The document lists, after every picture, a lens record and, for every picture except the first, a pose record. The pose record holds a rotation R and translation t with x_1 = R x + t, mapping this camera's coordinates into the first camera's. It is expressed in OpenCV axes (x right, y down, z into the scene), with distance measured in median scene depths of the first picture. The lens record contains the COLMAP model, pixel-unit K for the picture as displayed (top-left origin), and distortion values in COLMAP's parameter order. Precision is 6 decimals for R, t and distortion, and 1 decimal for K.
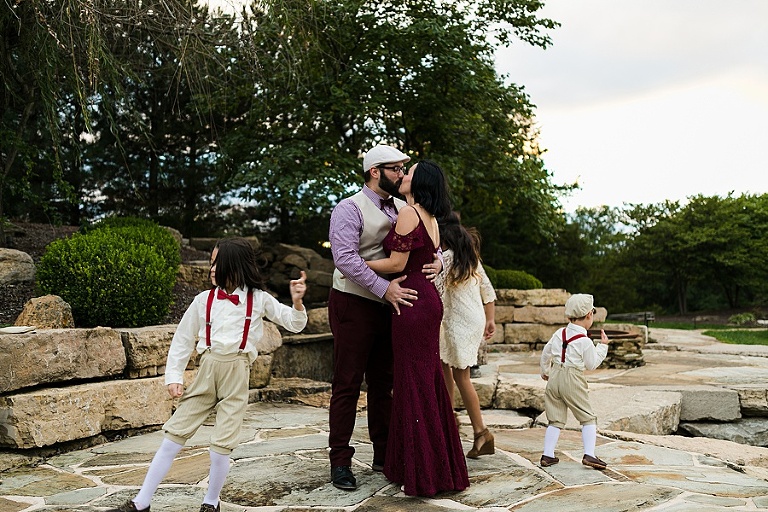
lens RADIAL K [[730.8, 0, 384.0], [0, 730.8, 256.0], [0, 0, 1]] dist [0.001521, 0.021010]
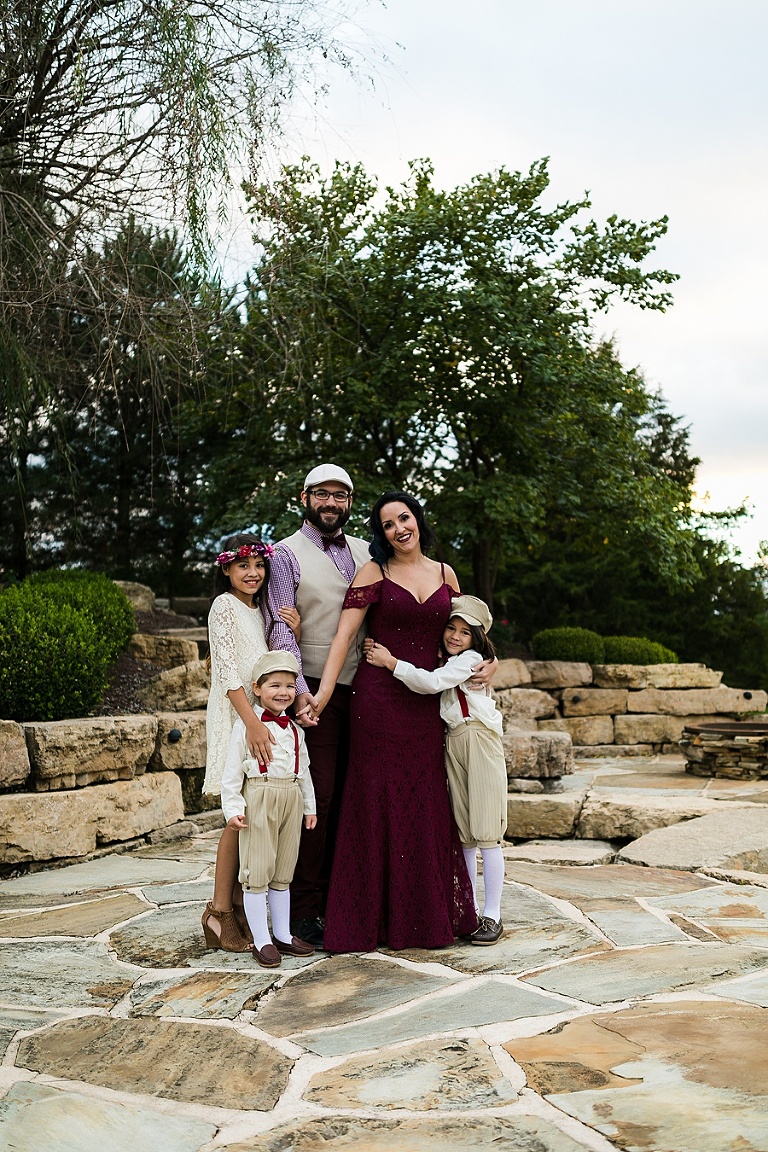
lens RADIAL K [[1053.5, 0, 382.7], [0, 1053.5, 579.5], [0, 0, 1]] dist [0.008443, 0.003671]
pose [[0.995598, -0.018469, -0.091891, 0.042640], [0.014807, 0.999075, -0.040375, 0.002628], [0.092552, 0.038837, 0.994950, -0.005170]]
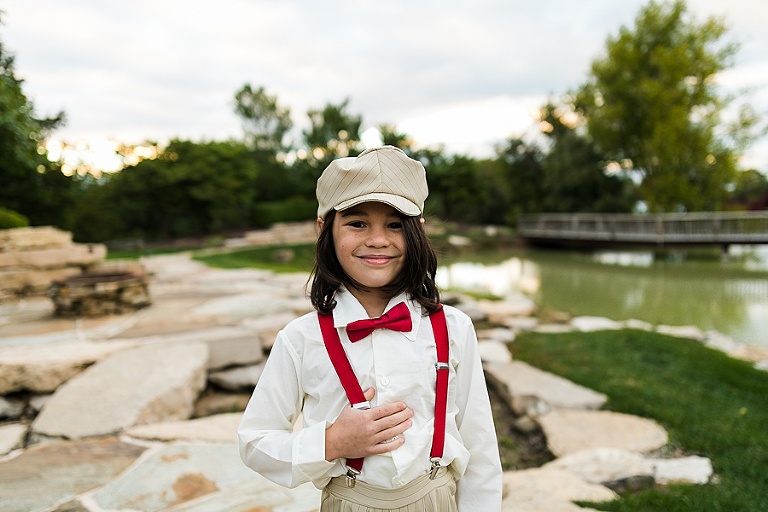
lens RADIAL K [[592.8, 0, 378.4], [0, 592.8, 246.9], [0, 0, 1]] dist [0.005849, -0.004300]
pose [[0.732902, -0.062905, 0.677420, 0.037083], [-0.004177, 0.995281, 0.096940, -0.005728], [-0.680322, -0.073877, 0.729181, 0.180899]]
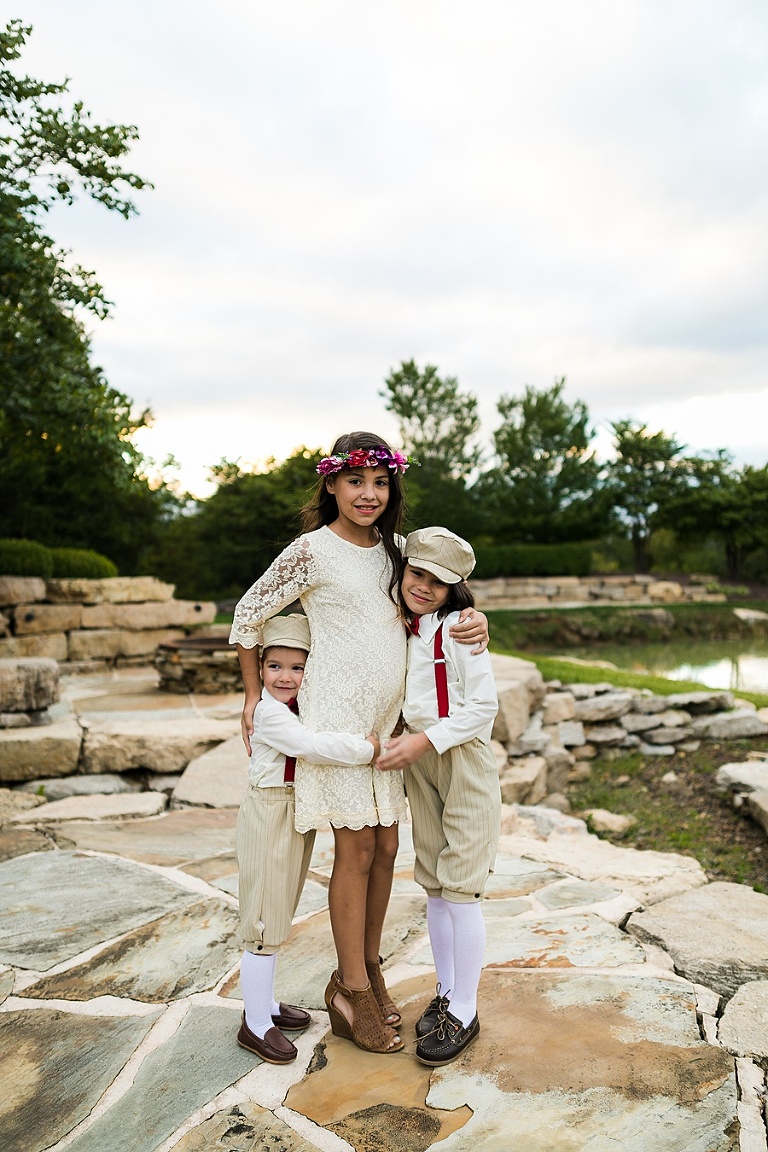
lens RADIAL K [[995.1, 0, 396.0], [0, 995.1, 573.2], [0, 0, 1]] dist [0.003416, 0.009158]
pose [[0.864617, -0.015340, 0.502197, -0.030484], [-0.011904, 0.998628, 0.050999, -0.009673], [-0.502290, -0.050073, 0.863248, 0.077432]]
